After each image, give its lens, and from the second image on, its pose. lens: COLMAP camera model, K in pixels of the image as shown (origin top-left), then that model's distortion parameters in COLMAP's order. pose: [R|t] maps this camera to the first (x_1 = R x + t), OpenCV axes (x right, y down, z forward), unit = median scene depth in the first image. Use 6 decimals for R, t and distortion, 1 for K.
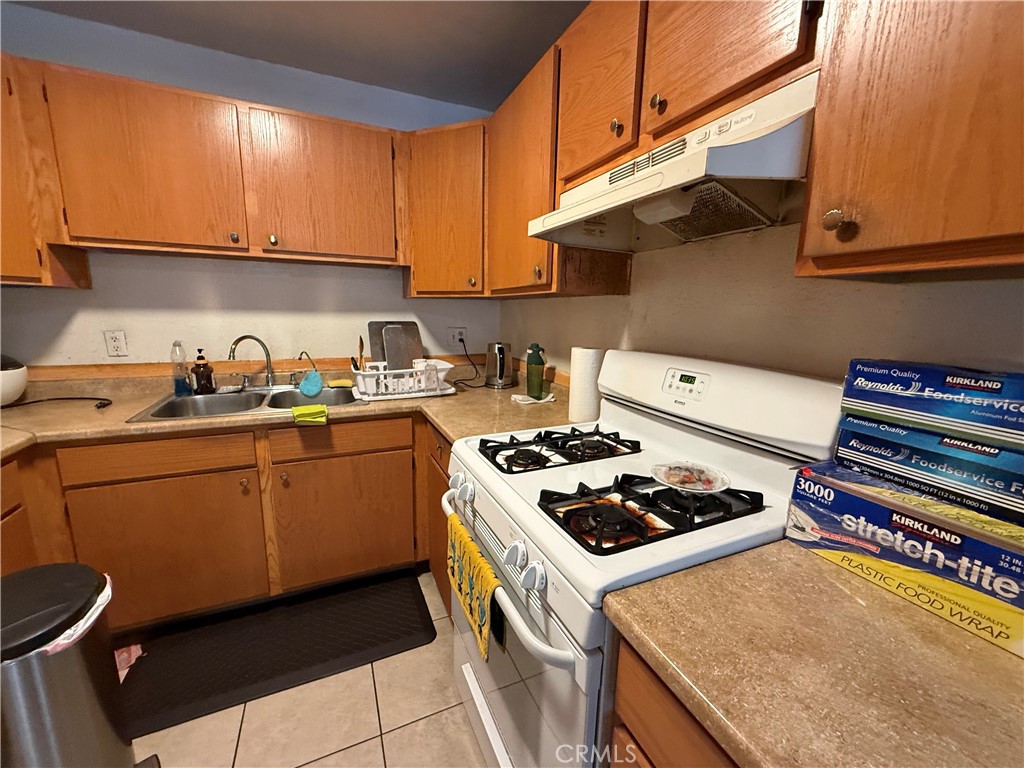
lens RADIAL K [[406.2, 0, 509.2], [0, 406.2, 384.9], [0, 0, 1]] dist [-0.005618, 0.000371]
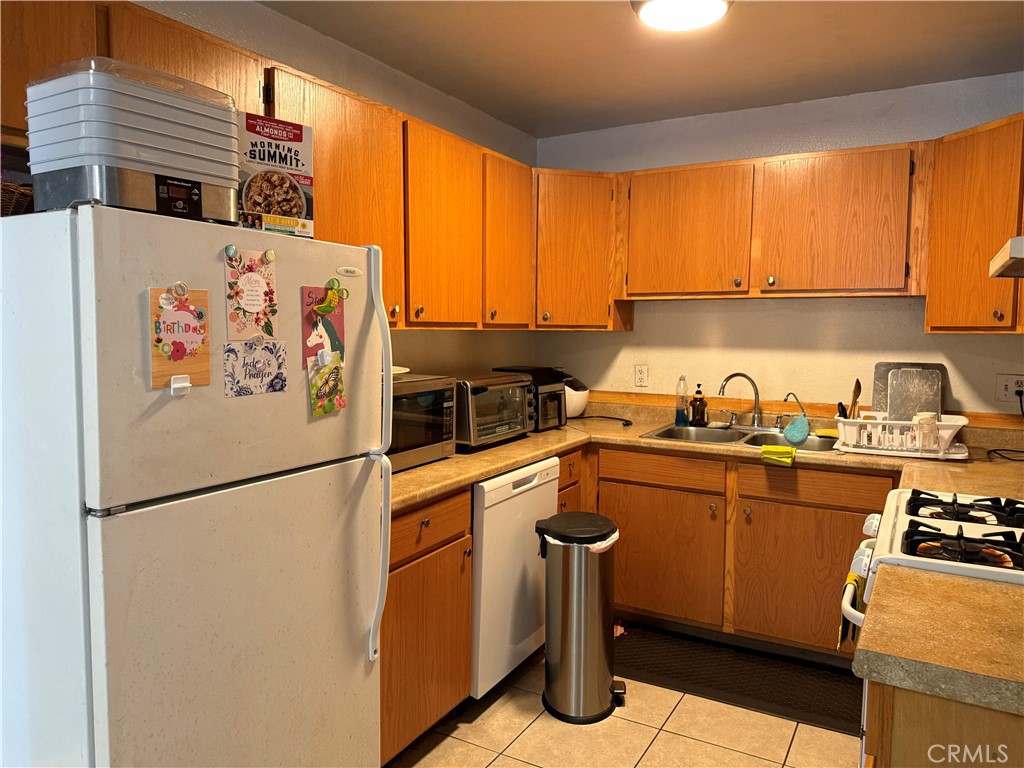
lens RADIAL K [[722.1, 0, 512.0], [0, 722.1, 384.0], [0, 0, 1]] dist [0.108486, -0.158472]
pose [[0.588908, 0.050054, -0.806649, 0.520248], [-0.142581, 0.988860, -0.042734, 0.067006], [0.795524, 0.140179, 0.589485, -0.552497]]
